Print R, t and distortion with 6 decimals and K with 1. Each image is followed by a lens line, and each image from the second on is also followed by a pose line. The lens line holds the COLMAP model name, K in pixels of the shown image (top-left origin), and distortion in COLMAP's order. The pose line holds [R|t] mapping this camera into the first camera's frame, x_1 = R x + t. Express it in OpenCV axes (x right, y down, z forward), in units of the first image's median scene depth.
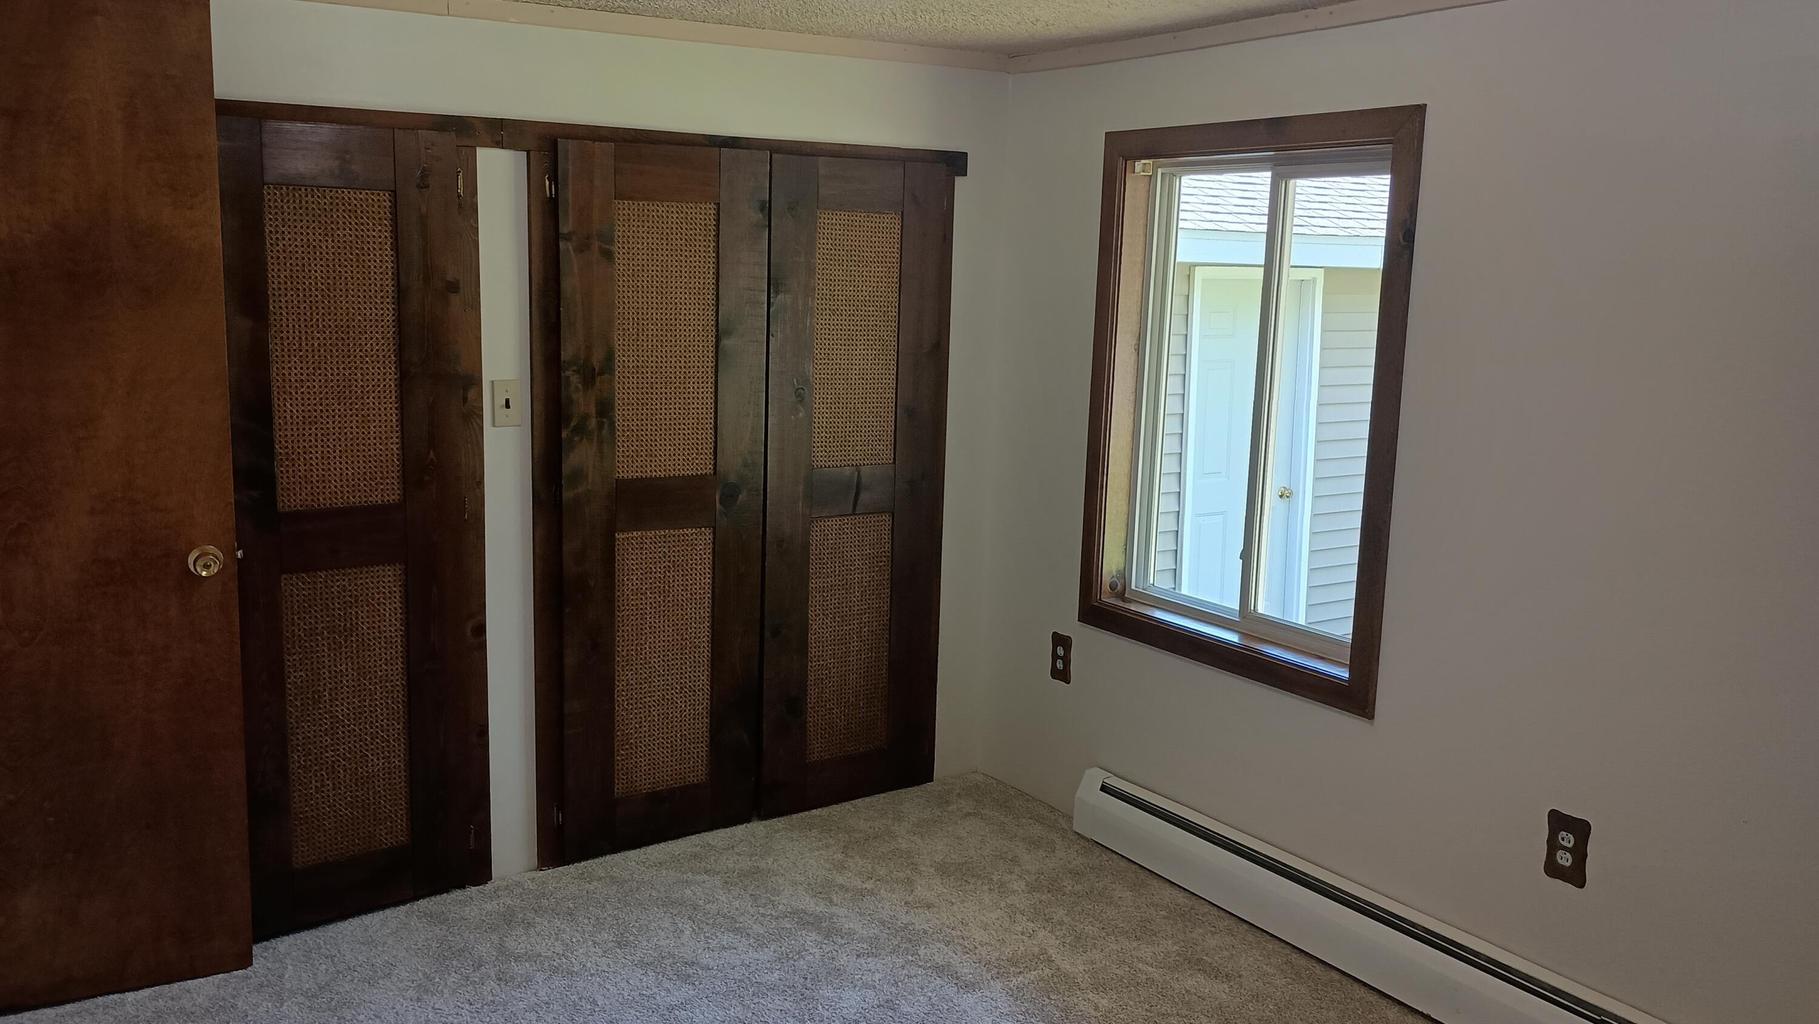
lens RADIAL K [[1524.2, 0, 902.1], [0, 1524.2, 514.6], [0, 0, 1]] dist [0.060647, -0.055819]
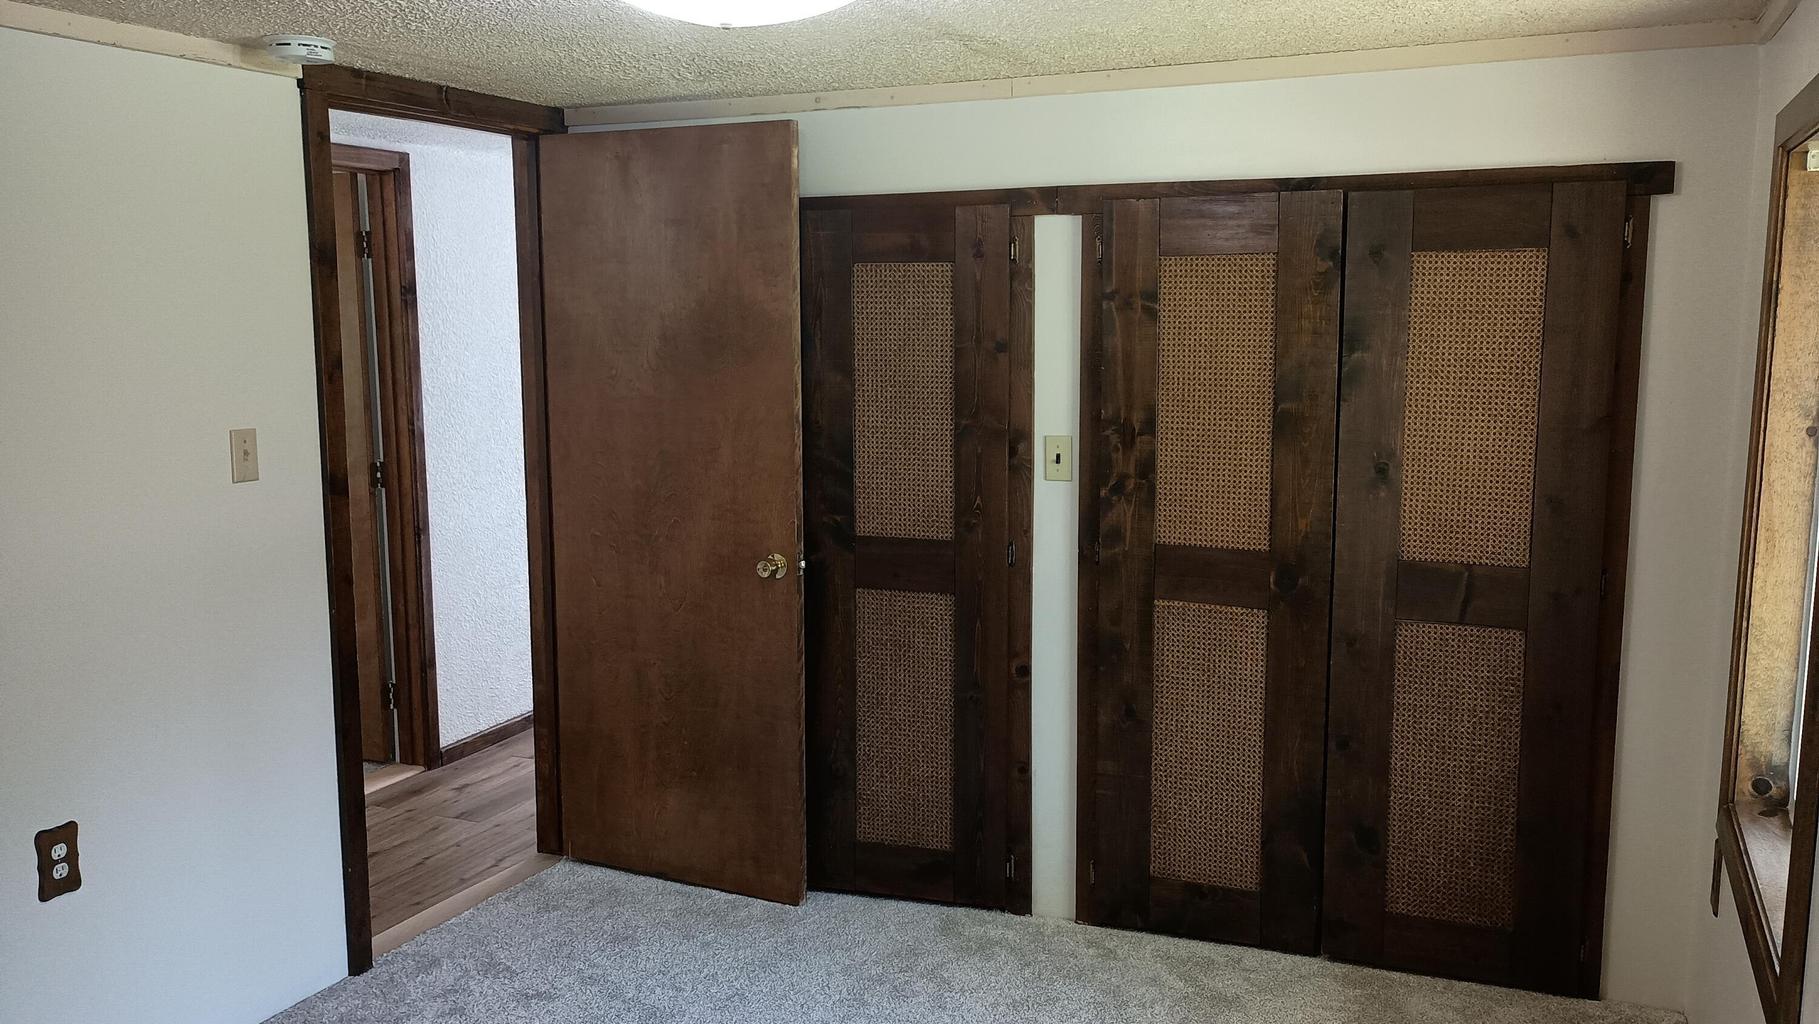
lens RADIAL K [[1524.2, 0, 898.4], [0, 1524.2, 513.5], [0, 0, 1]] dist [0.060647, -0.055819]
pose [[0.550417, 0.086998, -0.830345, 0.537046], [-0.123218, 0.992130, 0.022270, -0.044665], [0.825747, 0.090056, 0.556805, 0.334503]]
